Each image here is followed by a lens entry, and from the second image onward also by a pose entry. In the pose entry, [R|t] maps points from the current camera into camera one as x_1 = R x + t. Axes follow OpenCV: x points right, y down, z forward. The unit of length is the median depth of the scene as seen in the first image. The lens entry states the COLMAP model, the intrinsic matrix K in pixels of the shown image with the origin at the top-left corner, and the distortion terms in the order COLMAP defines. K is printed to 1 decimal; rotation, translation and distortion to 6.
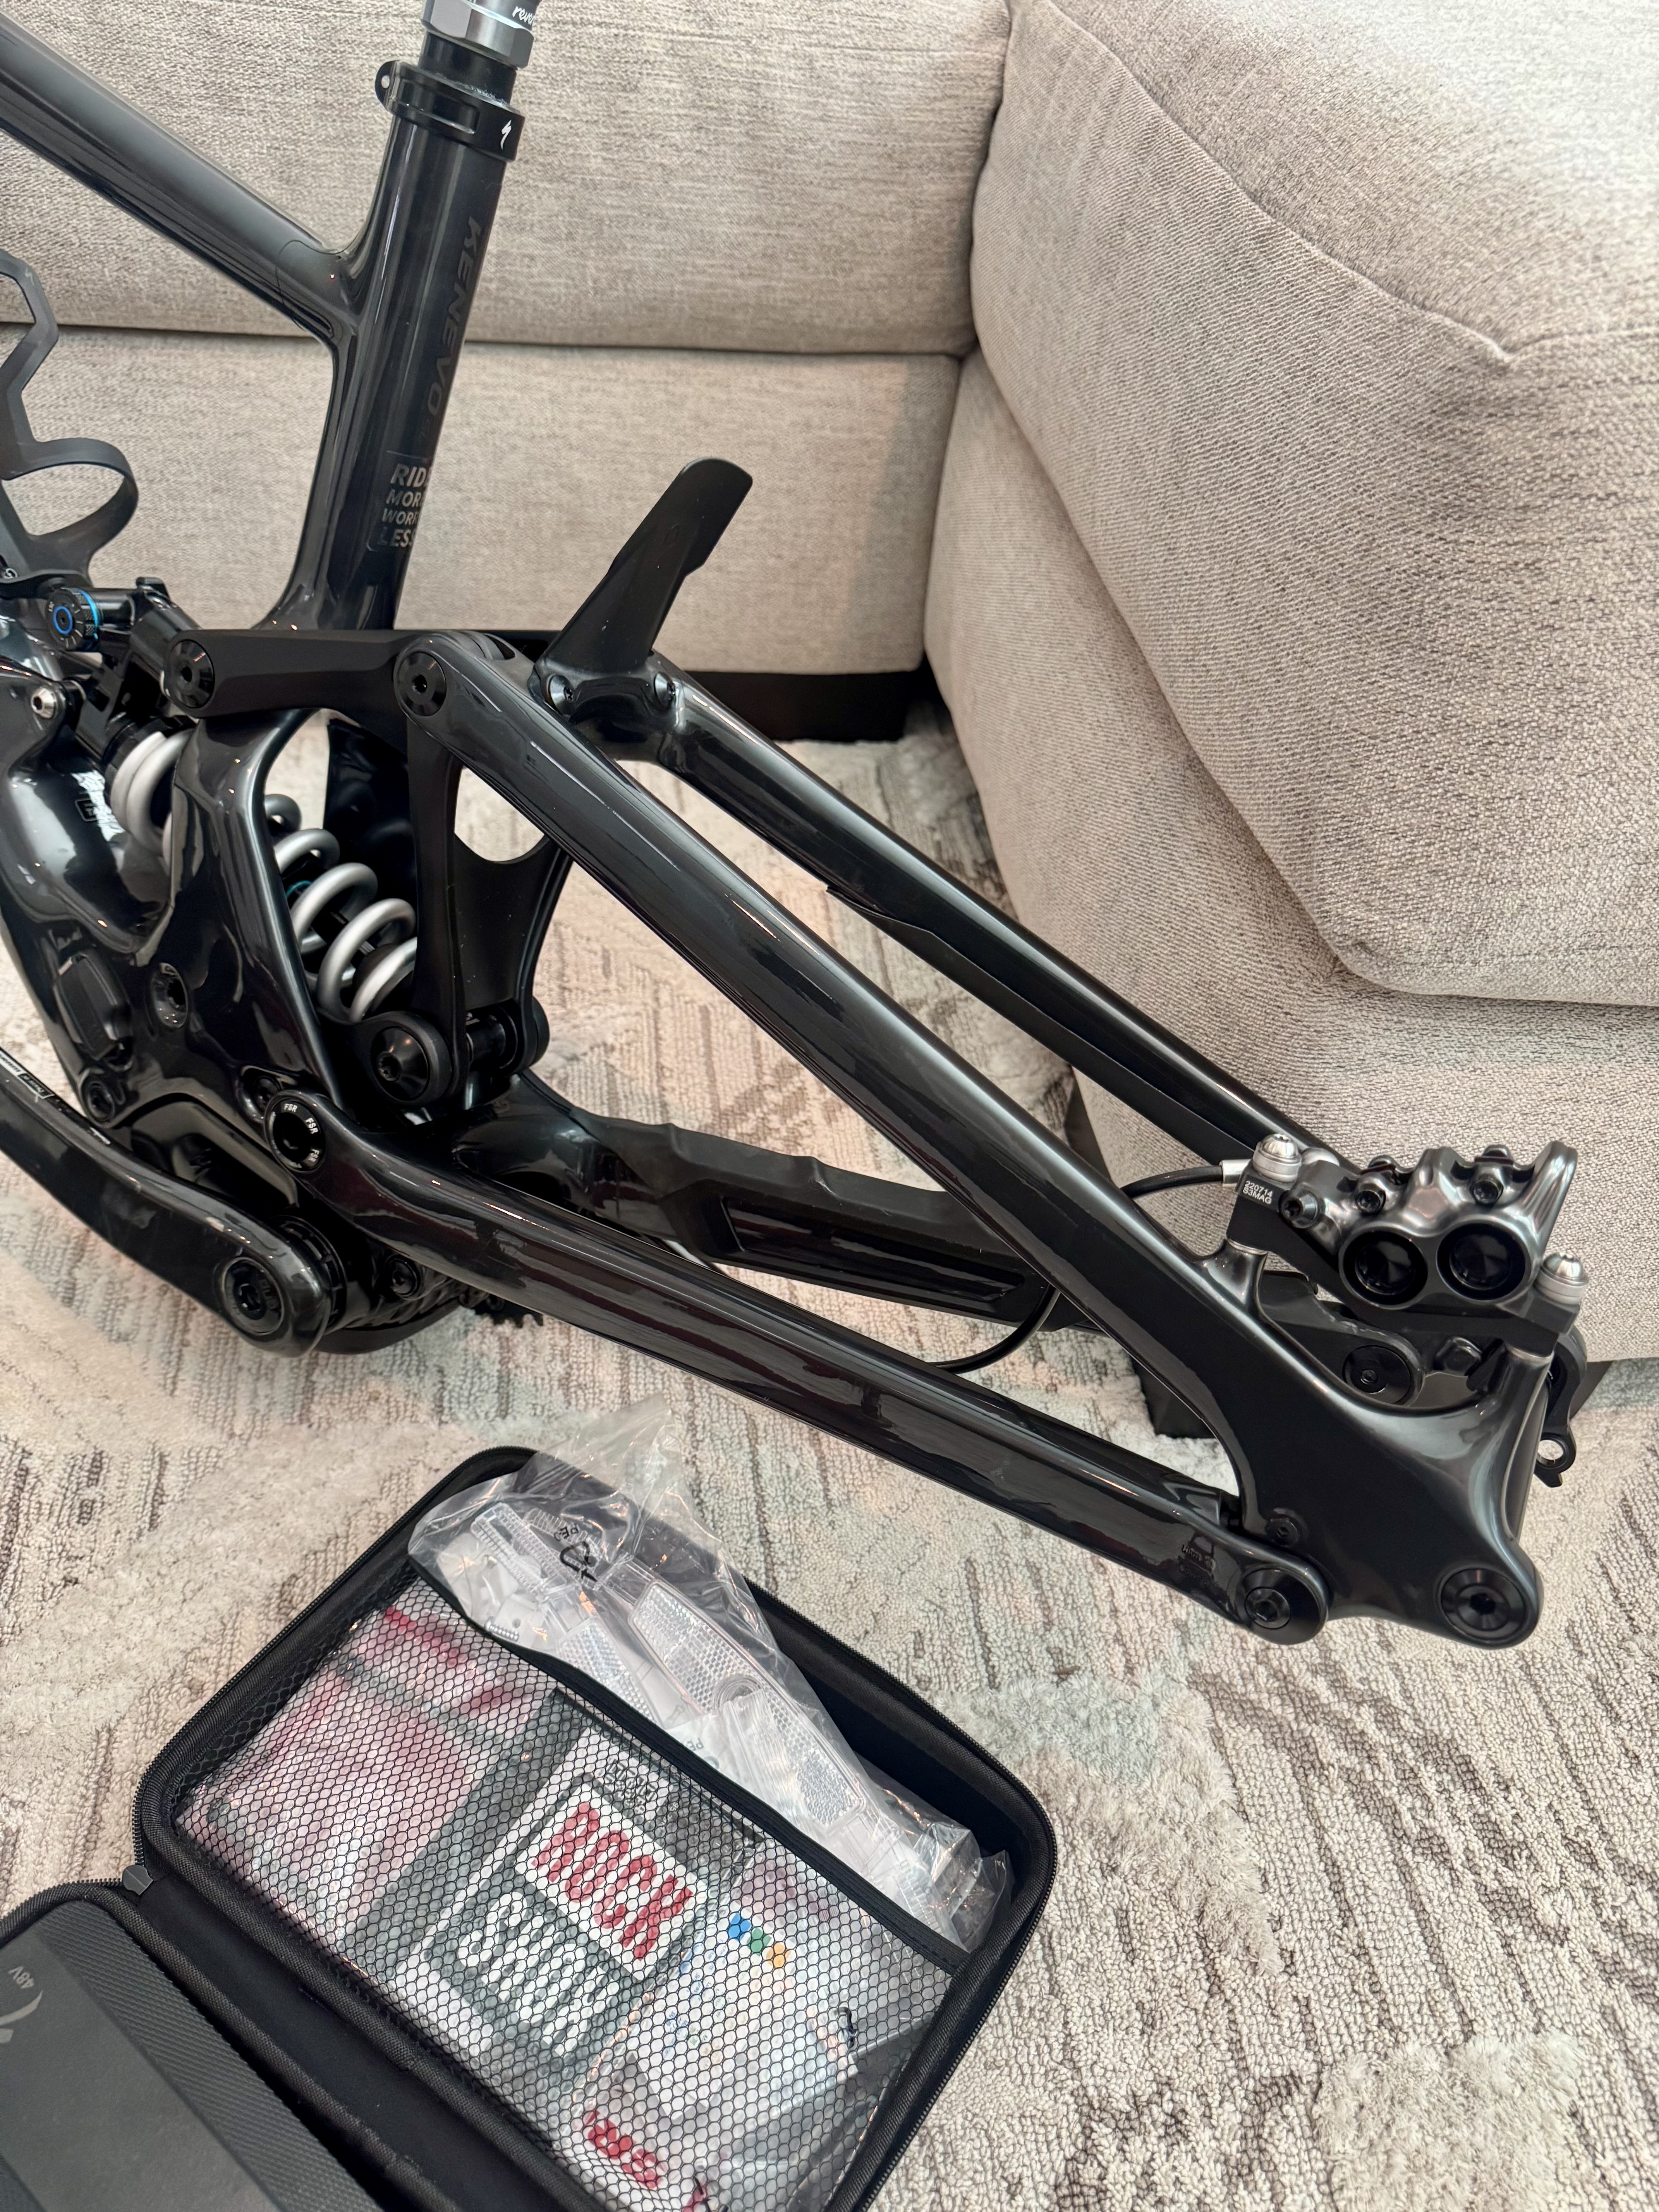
lens RADIAL K [[1606.3, 0, 839.4], [0, 1606.3, 1135.4], [0, 0, 1]] dist [-0.014493, -0.002268]
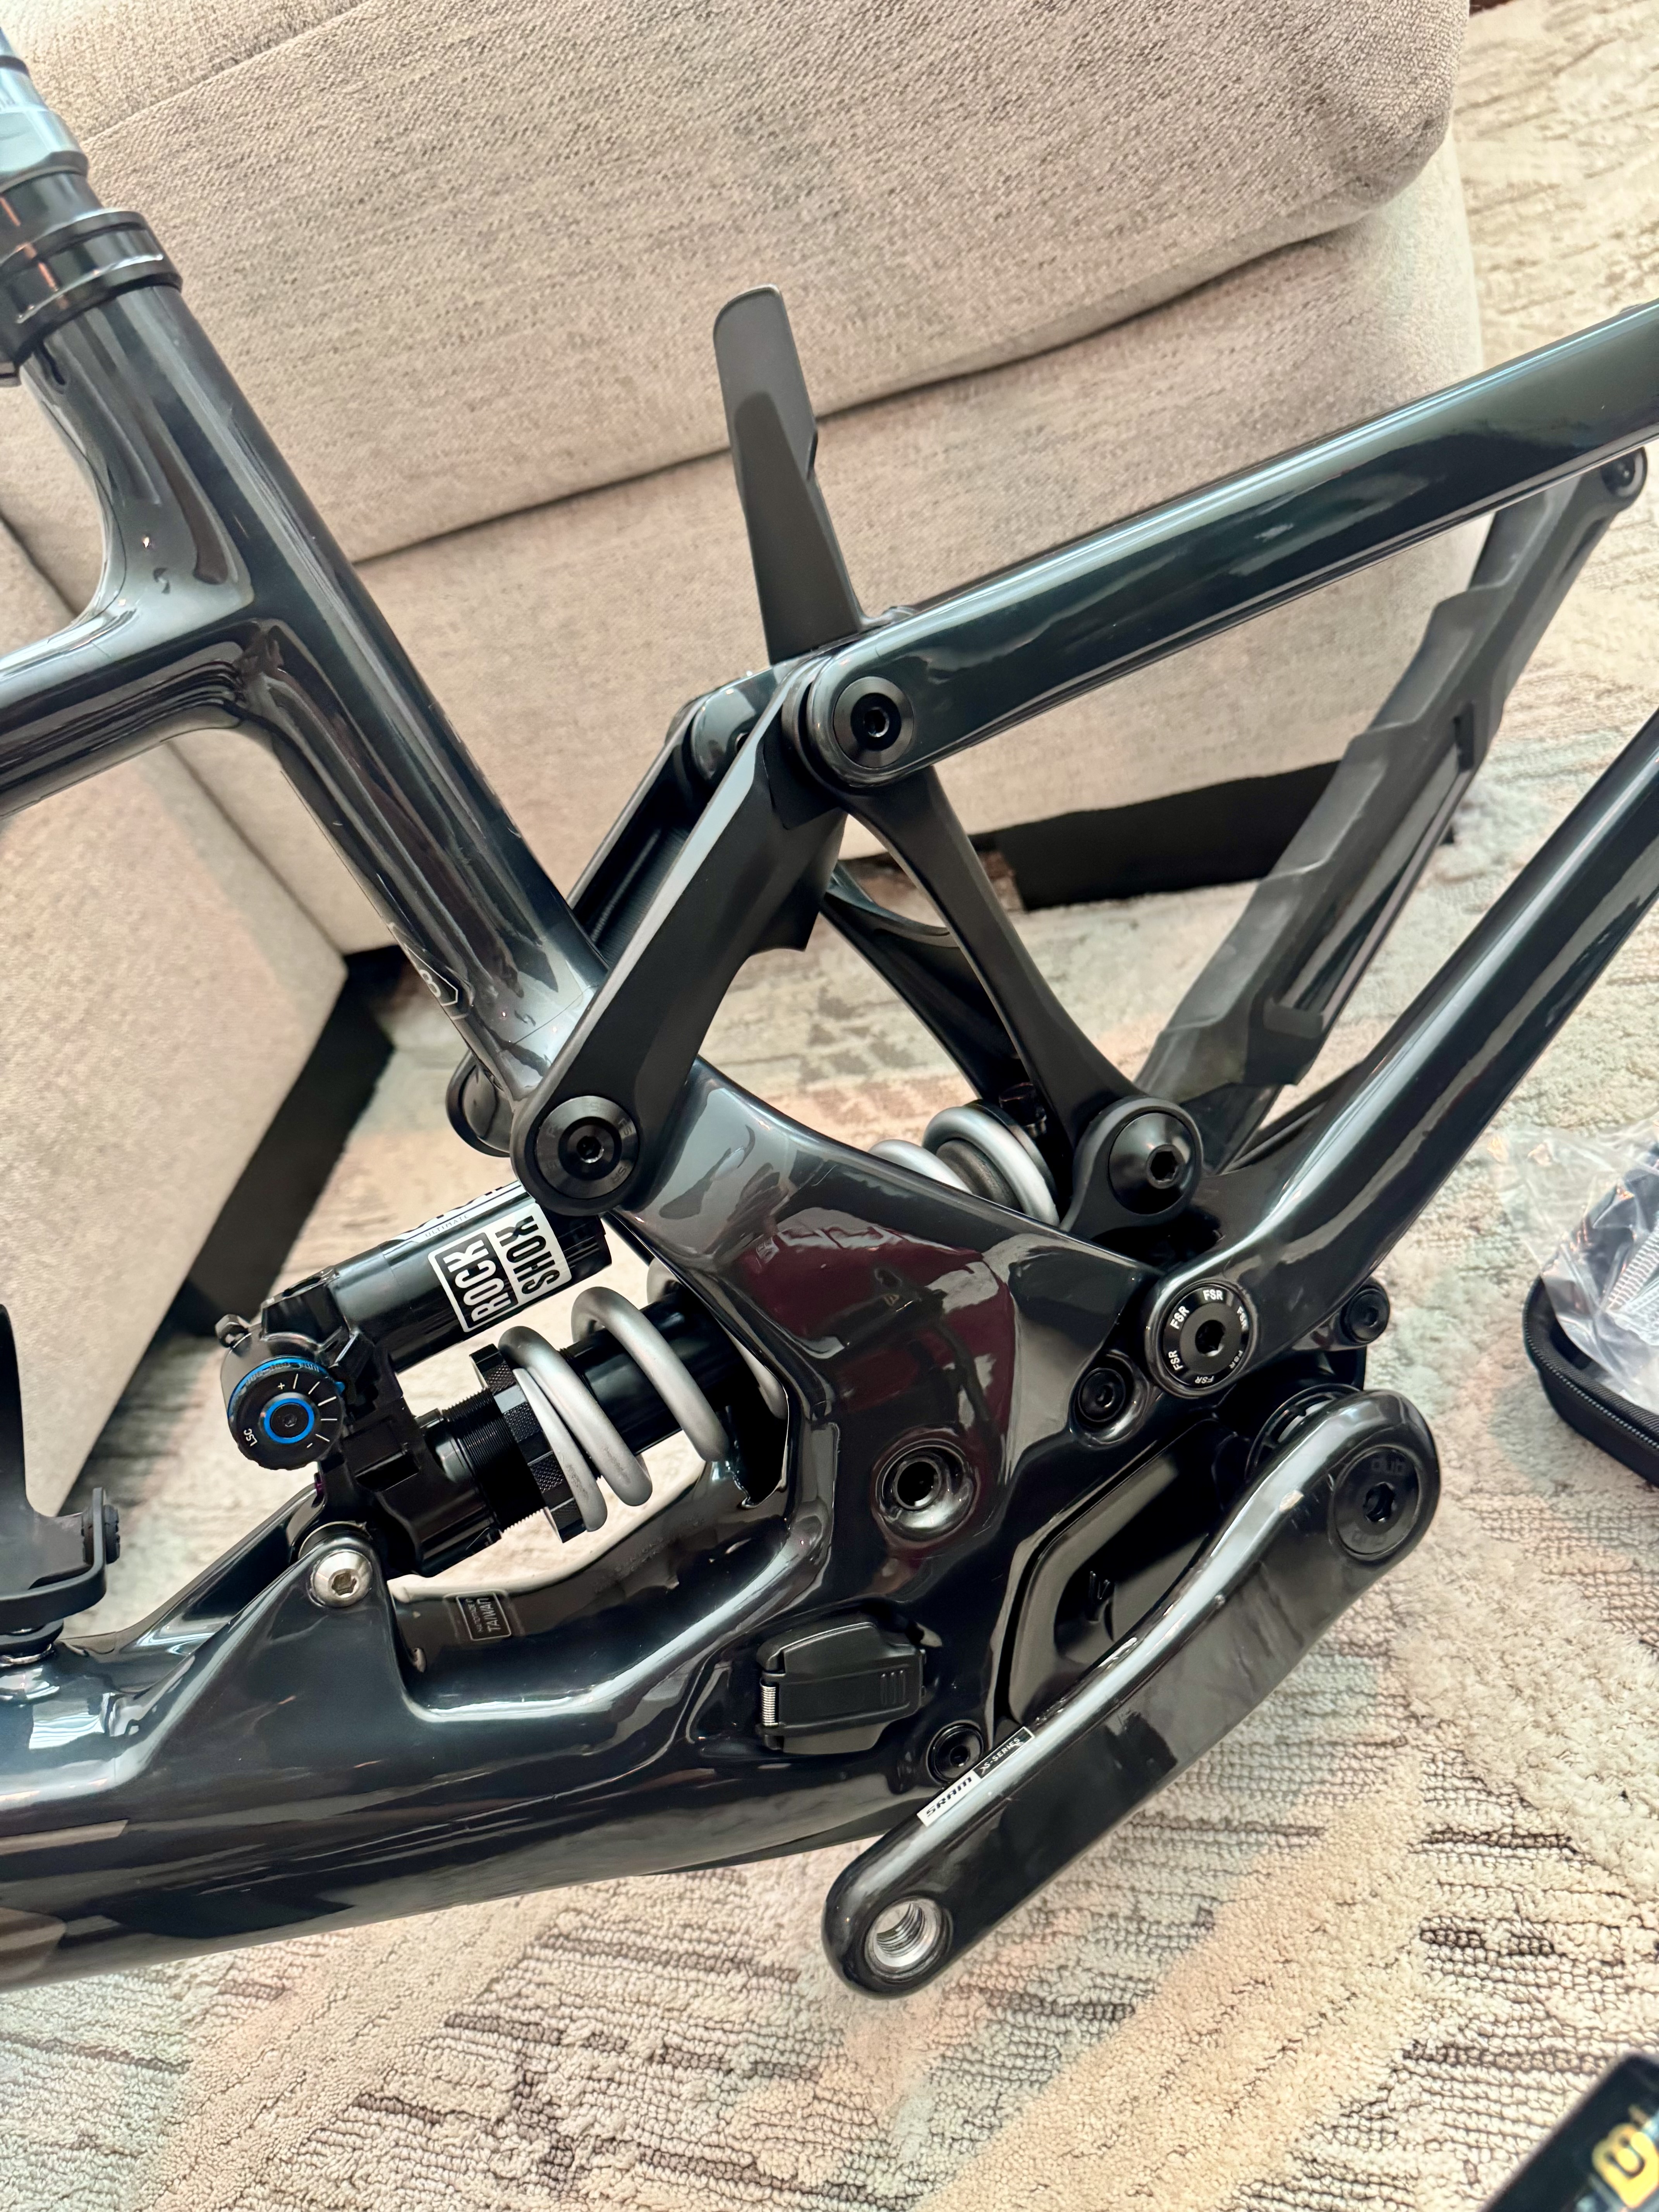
lens RADIAL K [[1590.3, 0, 841.9], [0, 1590.3, 1105.0], [0, 0, 1]] dist [0.057671, -0.083229]
pose [[0.276065, -0.802337, 0.529192, -0.571811], [0.898085, 0.411473, 0.155350, -0.246654], [-0.342391, 0.432373, 0.834160, 0.357657]]
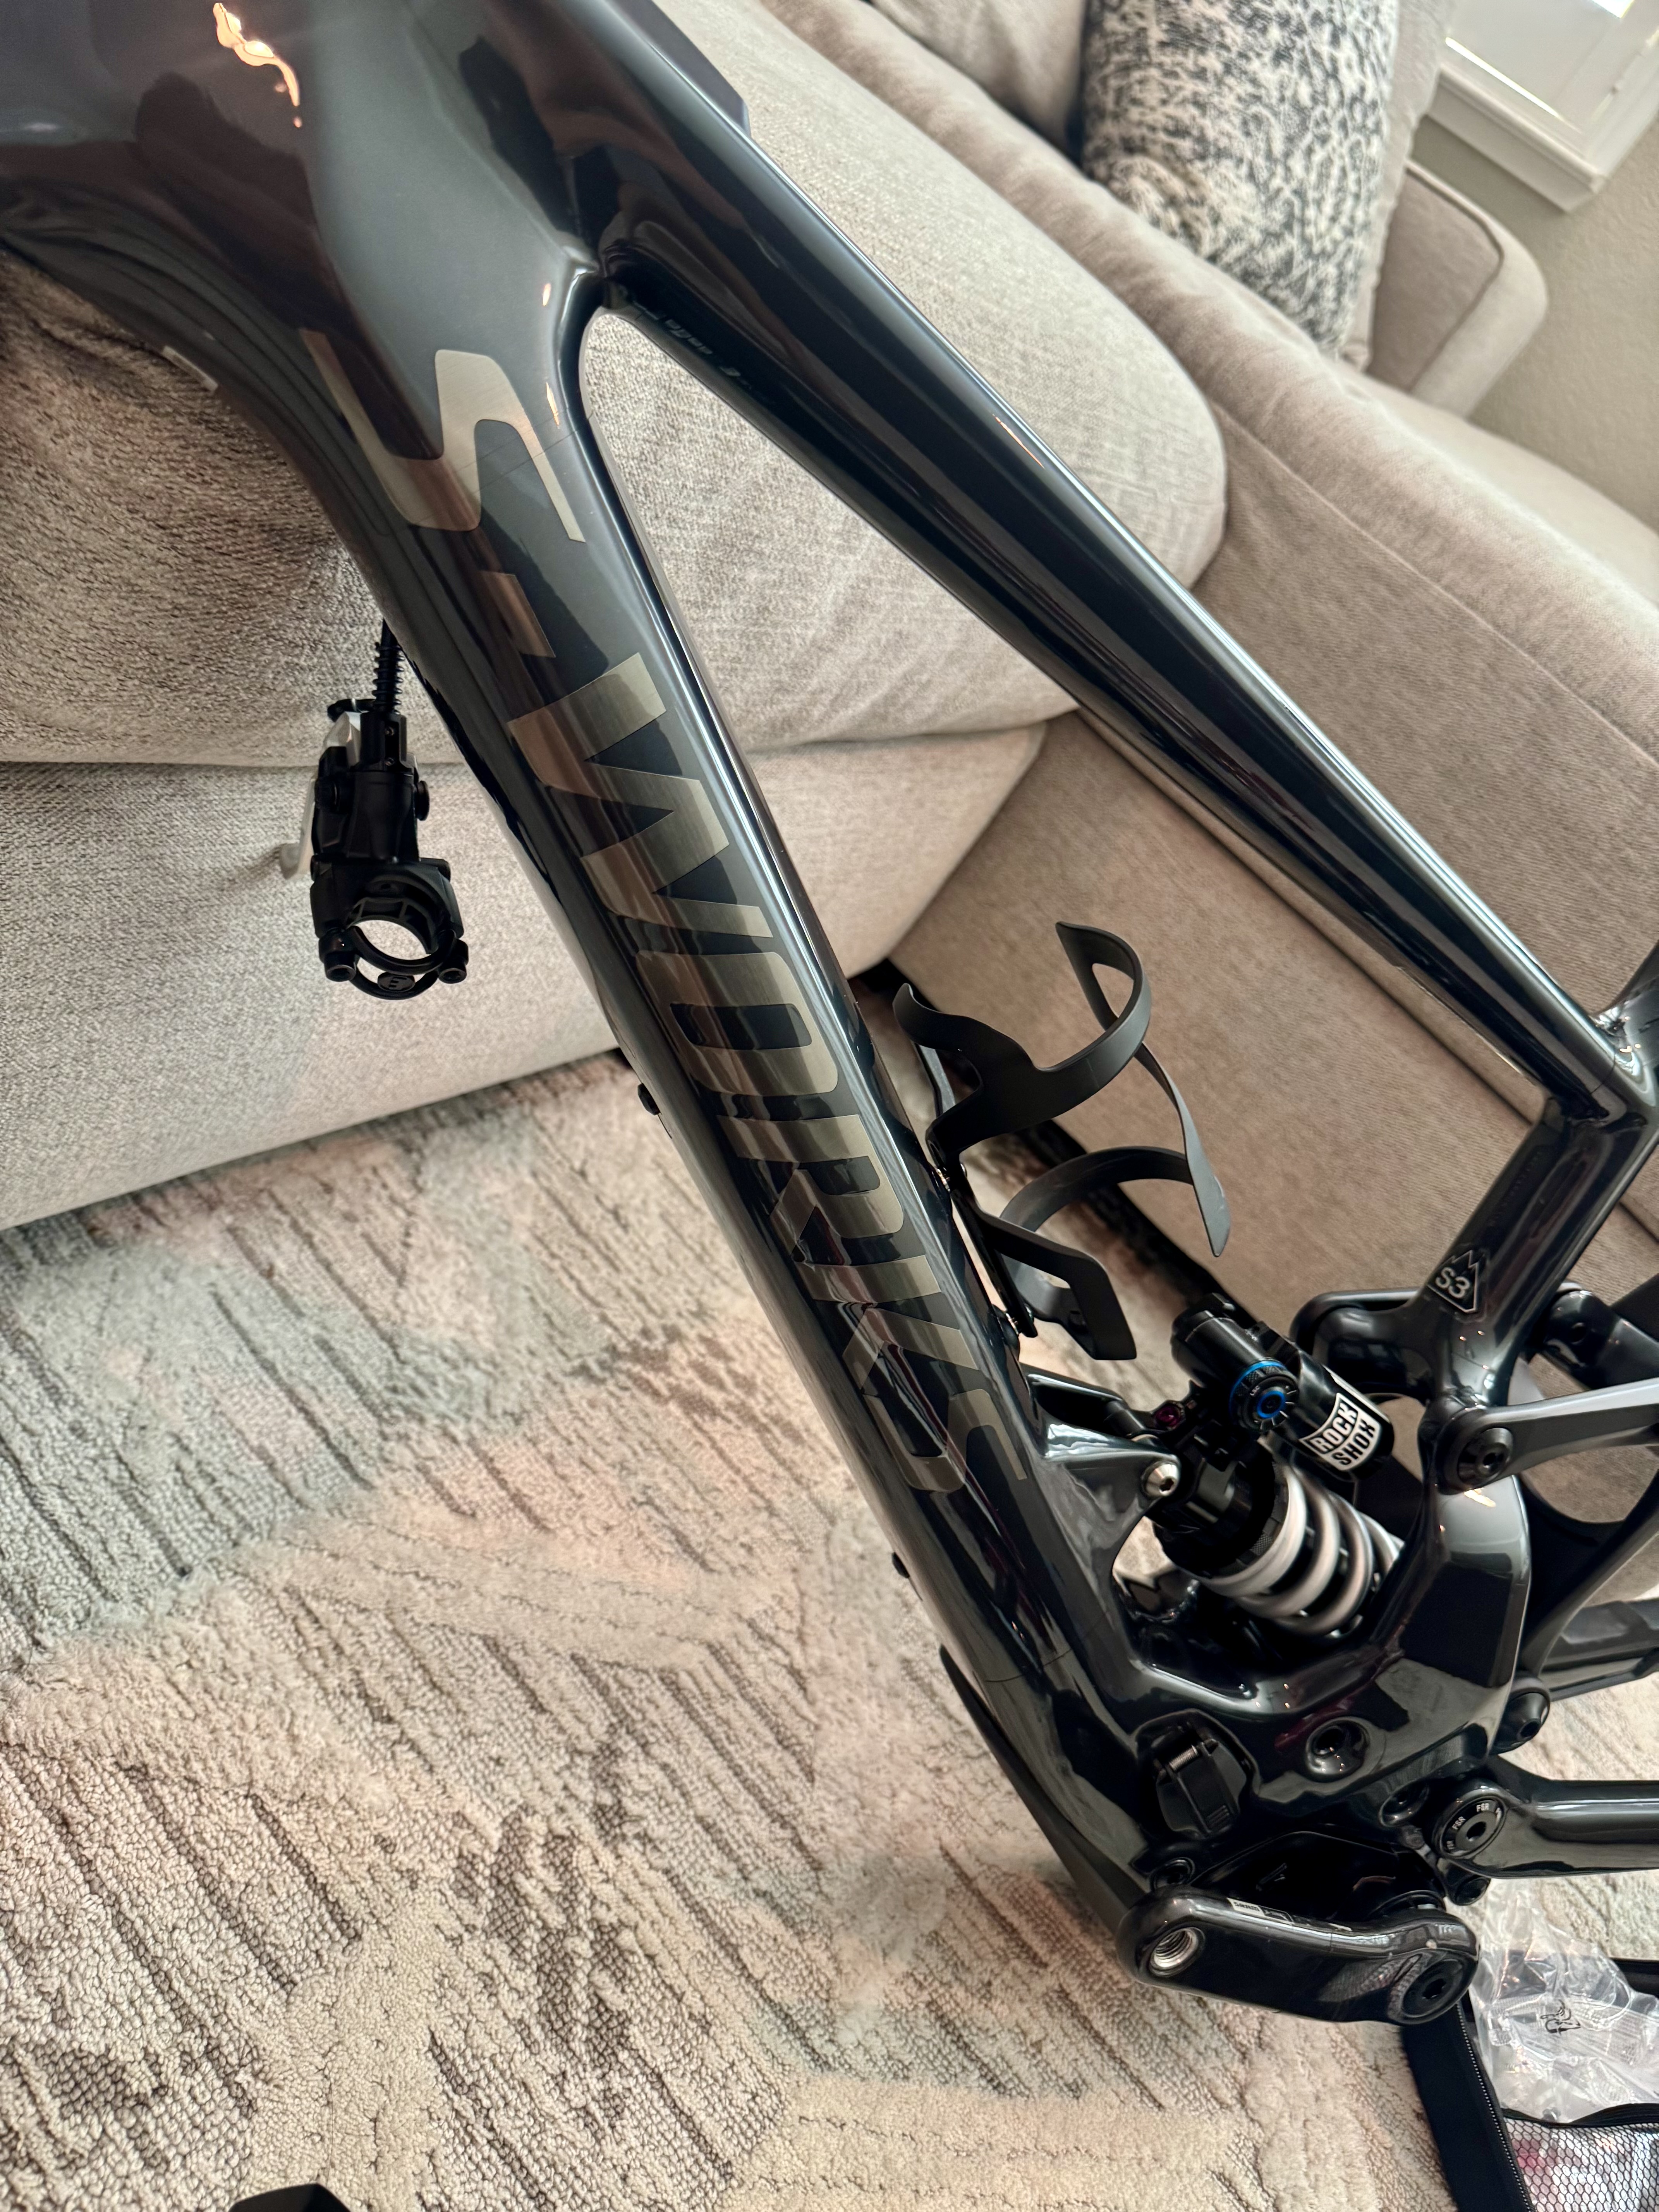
lens RADIAL K [[1634.6, 0, 830.7], [0, 1634.6, 1069.7], [0, 0, 1]] dist [-0.018785, 0.002047]
pose [[0.639982, -0.168041, 0.749790, -1.108451], [0.085695, 0.985315, 0.147681, -0.565743], [-0.763596, -0.030260, 0.644985, 0.548561]]
